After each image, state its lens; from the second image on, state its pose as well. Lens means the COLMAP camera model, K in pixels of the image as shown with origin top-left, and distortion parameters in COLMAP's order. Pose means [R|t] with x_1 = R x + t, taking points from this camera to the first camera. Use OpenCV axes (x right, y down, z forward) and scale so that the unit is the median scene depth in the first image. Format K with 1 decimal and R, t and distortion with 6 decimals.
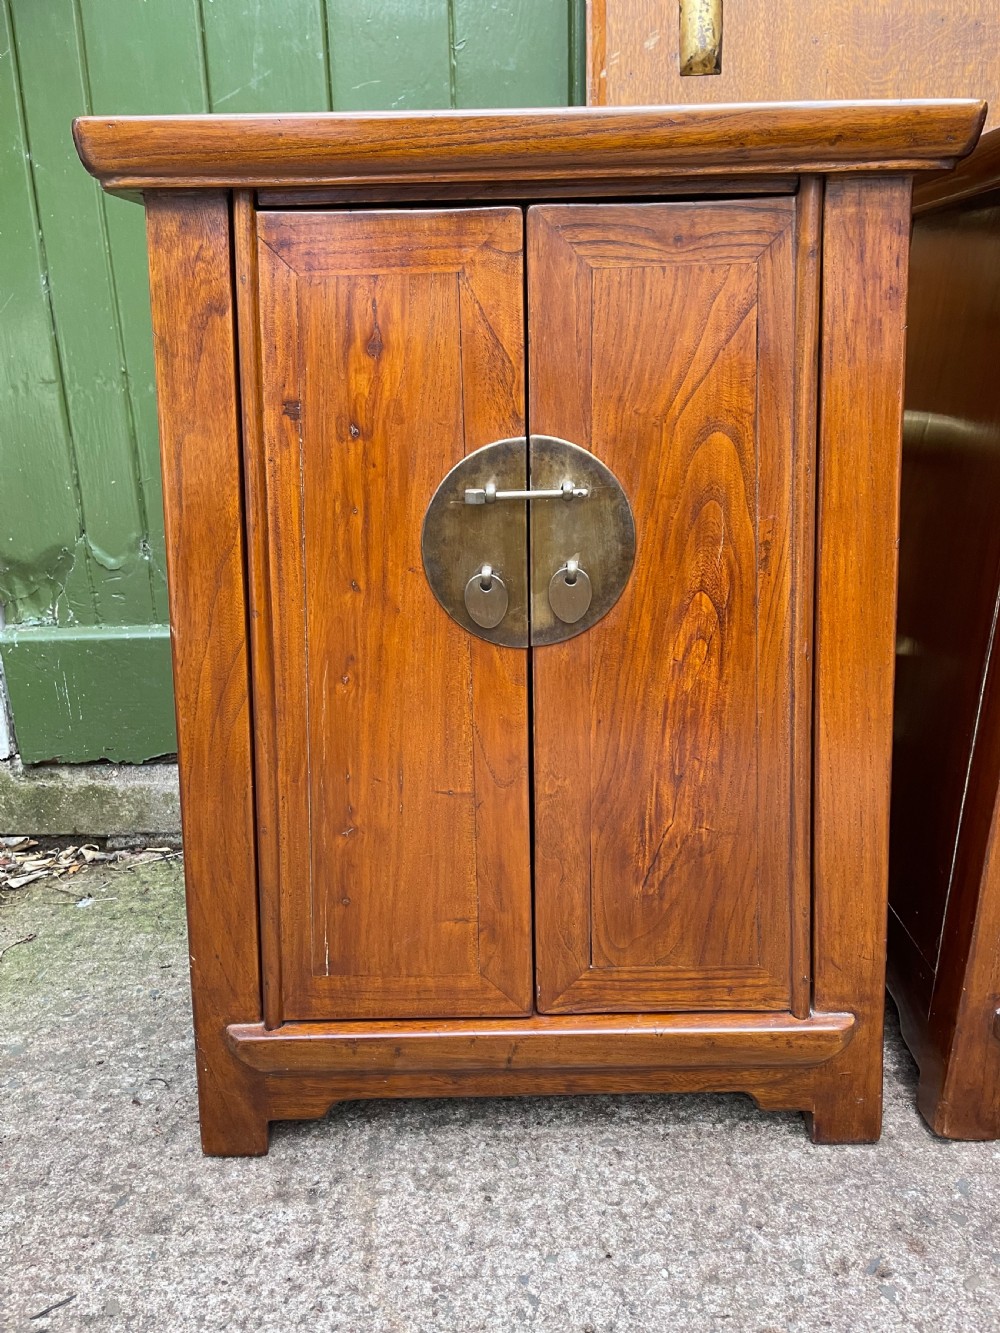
lens RADIAL K [[1020.6, 0, 486.9], [0, 1020.6, 655.6], [0, 0, 1]] dist [0.082777, -0.114691]
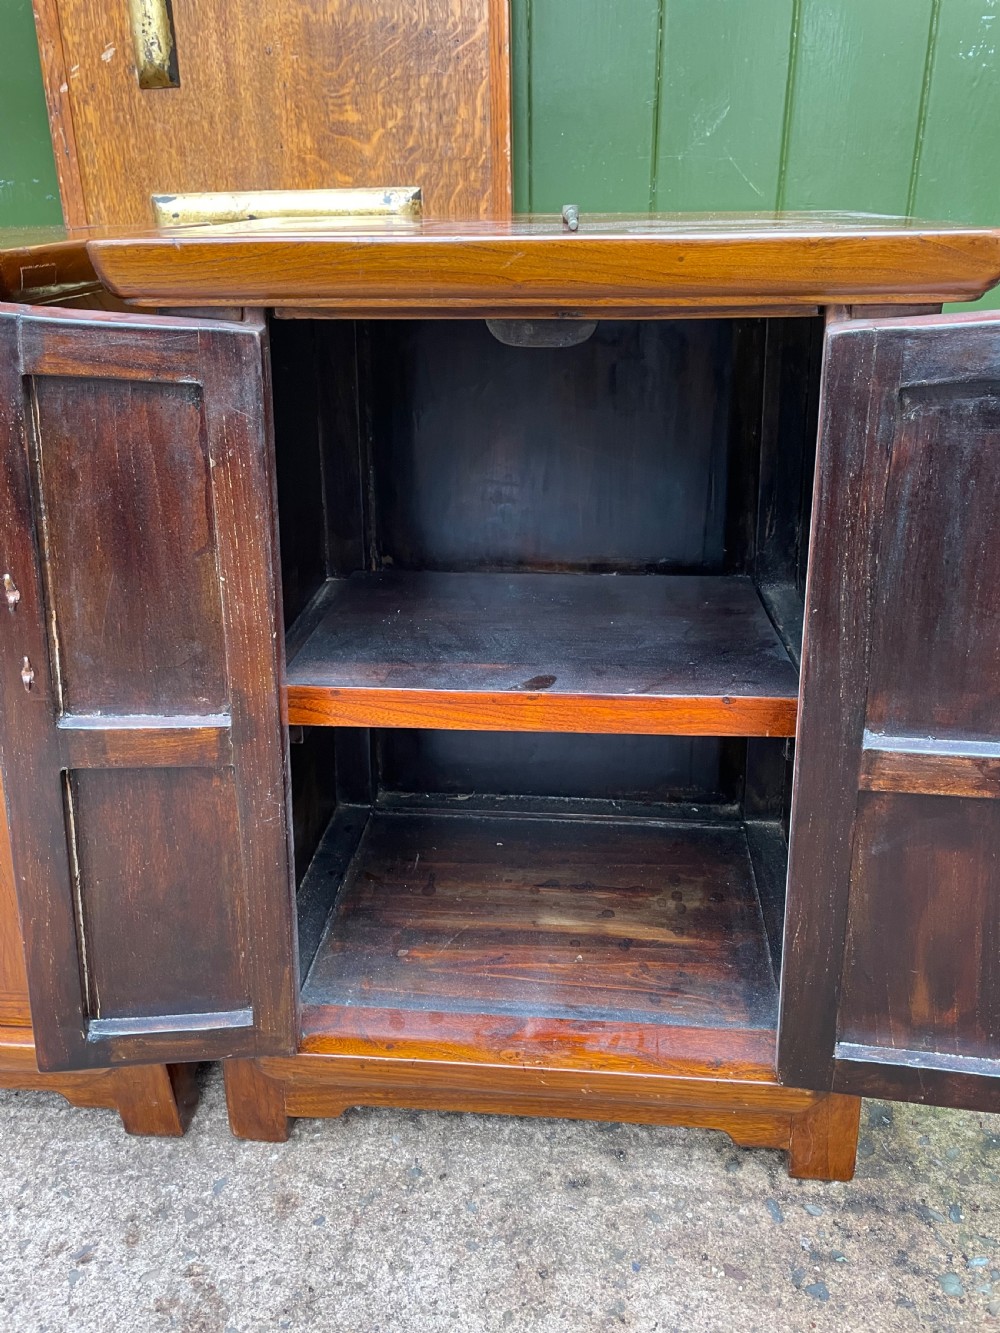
lens RADIAL K [[1020.6, 0, 499.5], [0, 1020.6, 655.4], [0, 0, 1]] dist [0.082777, -0.114691]
pose [[0.997386, 0.032788, -0.064394, 0.835231], [-0.023994, 0.990844, 0.132865, -0.225910], [0.068161, -0.130972, 0.989040, -0.029976]]
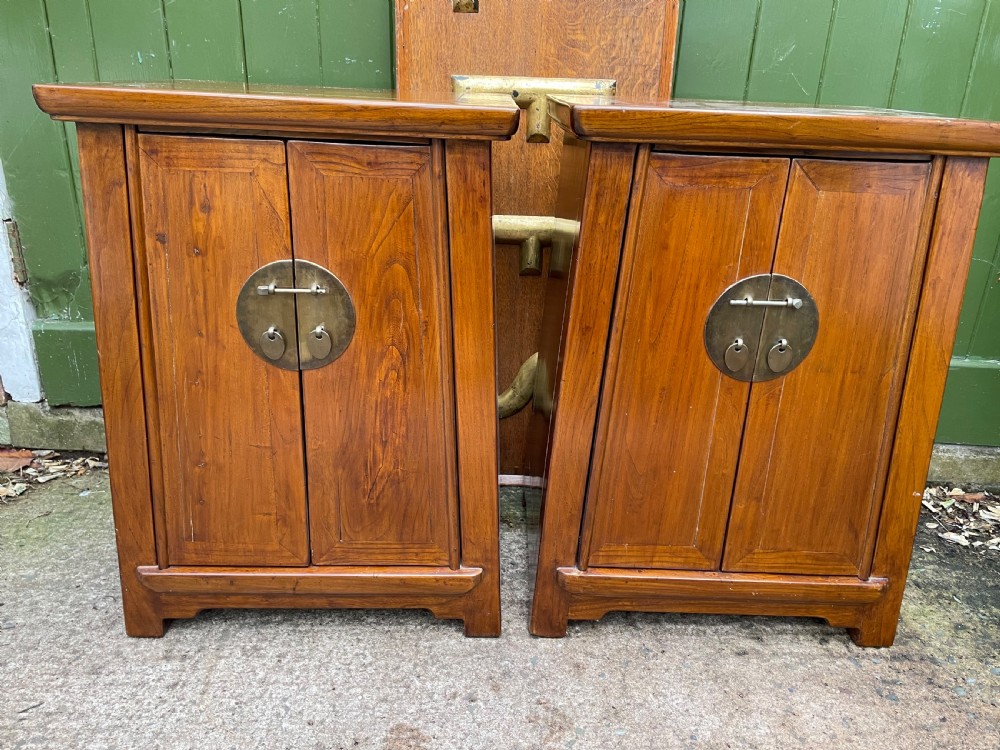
lens RADIAL K [[765.6, 0, 509.6], [0, 765.6, 370.7], [0, 0, 1]] dist [0.082777, -0.114691]
pose [[0.997464, 0.044130, 0.055844, 0.318001], [-0.048163, 0.996164, 0.073062, -0.118291], [-0.052405, -0.075566, 0.995763, -0.375539]]
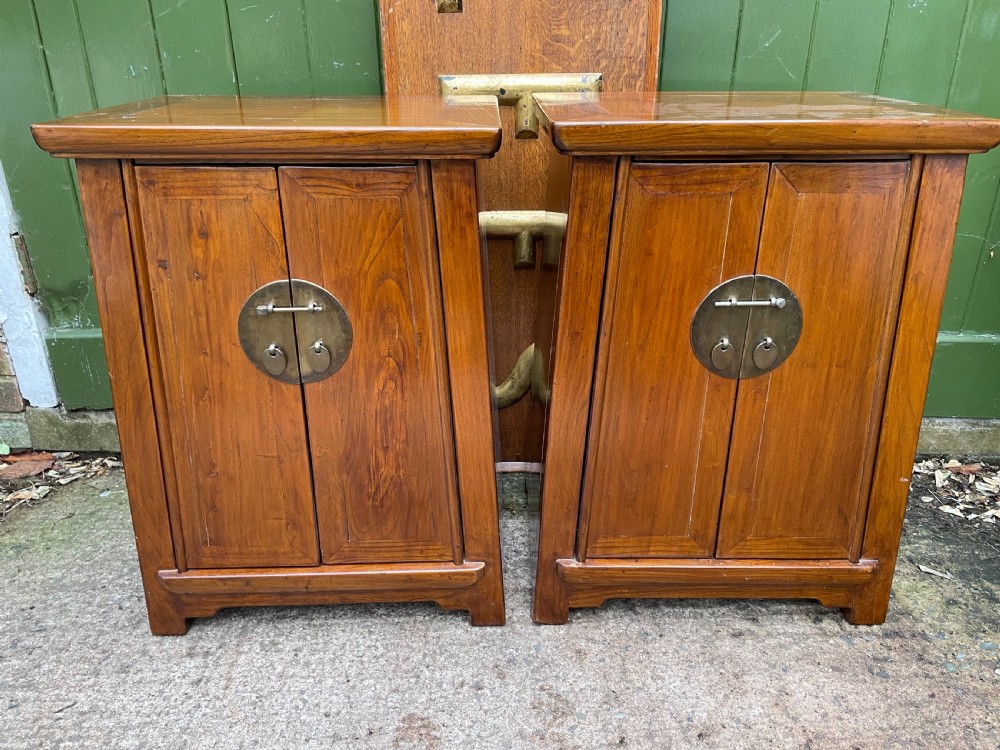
lens RADIAL K [[765.6, 0, 501.0], [0, 765.6, 366.7], [0, 0, 1]] dist [0.082777, -0.114691]
pose [[0.999392, 0.006593, 0.034229, 0.341394], [-0.010630, 0.992823, 0.119117, -0.200786], [-0.033198, -0.119408, 0.992290, -0.413414]]
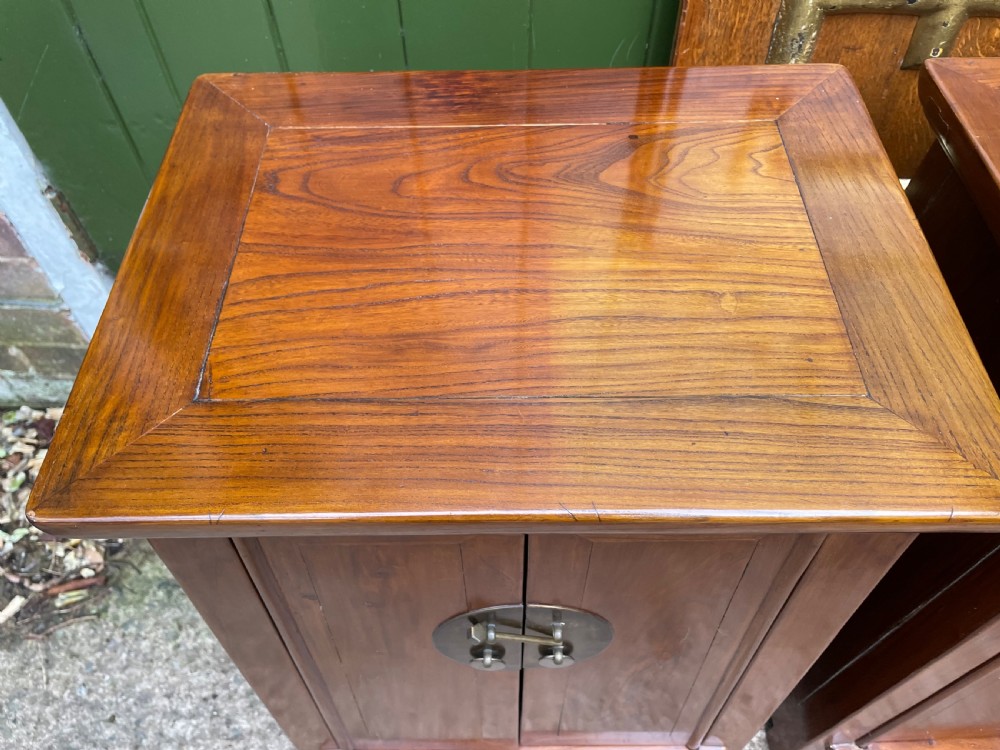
lens RADIAL K [[765.6, 0, 489.2], [0, 765.6, 375.1], [0, 0, 1]] dist [0.082777, -0.114691]
pose [[0.999957, 0.002943, 0.008766, -0.102994], [-0.007609, 0.800543, 0.599227, -0.794990], [-0.005254, -0.599268, 0.800531, 0.399400]]
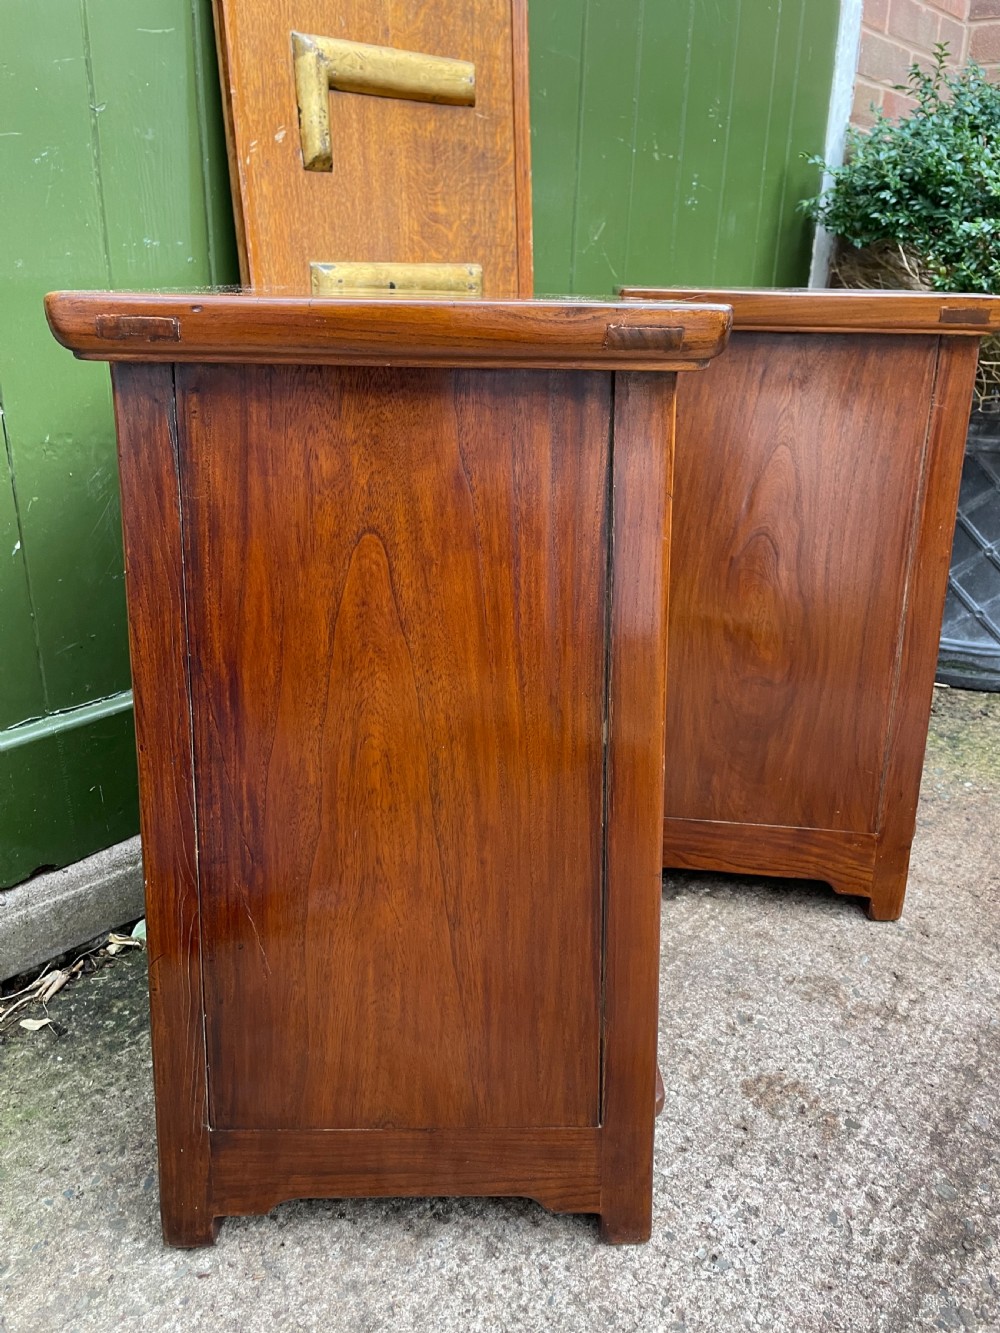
lens RADIAL K [[1020.6, 0, 497.6], [0, 1020.6, 654.4], [0, 0, 1]] dist [0.082777, -0.114691]
pose [[0.653248, -0.232475, 0.720571, -0.825572], [0.192143, 0.971441, 0.139221, -0.230325], [-0.732358, 0.047507, 0.679261, 0.158422]]
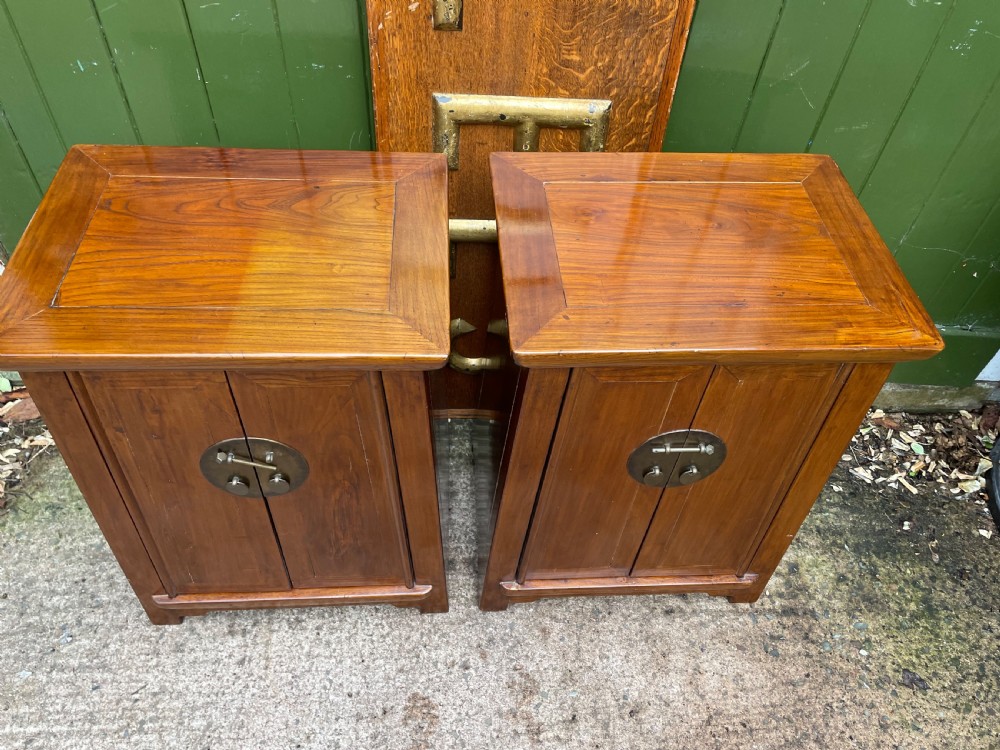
lens RADIAL K [[765.6, 0, 499.4], [0, 765.6, 368.7], [0, 0, 1]] dist [0.082777, -0.114691]
pose [[0.995014, 0.012385, 0.098963, 0.241898], [-0.063368, 0.844740, 0.531412, -1.017741], [-0.077016, -0.535034, 0.841313, -0.238671]]
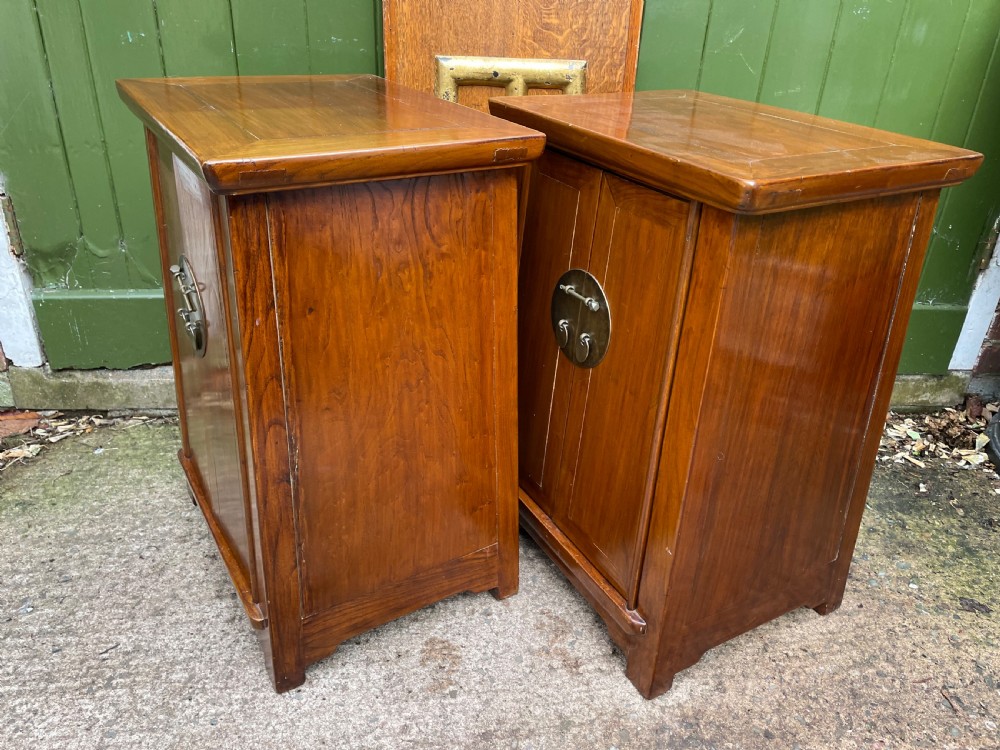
lens RADIAL K [[765.6, 0, 508.3], [0, 765.6, 365.7], [0, 0, 1]] dist [0.082777, -0.114691]
pose [[0.987666, 0.002231, 0.156556, 0.140228], [-0.030908, 0.983002, 0.180977, -0.255423], [-0.153491, -0.183584, 0.970947, -0.559811]]
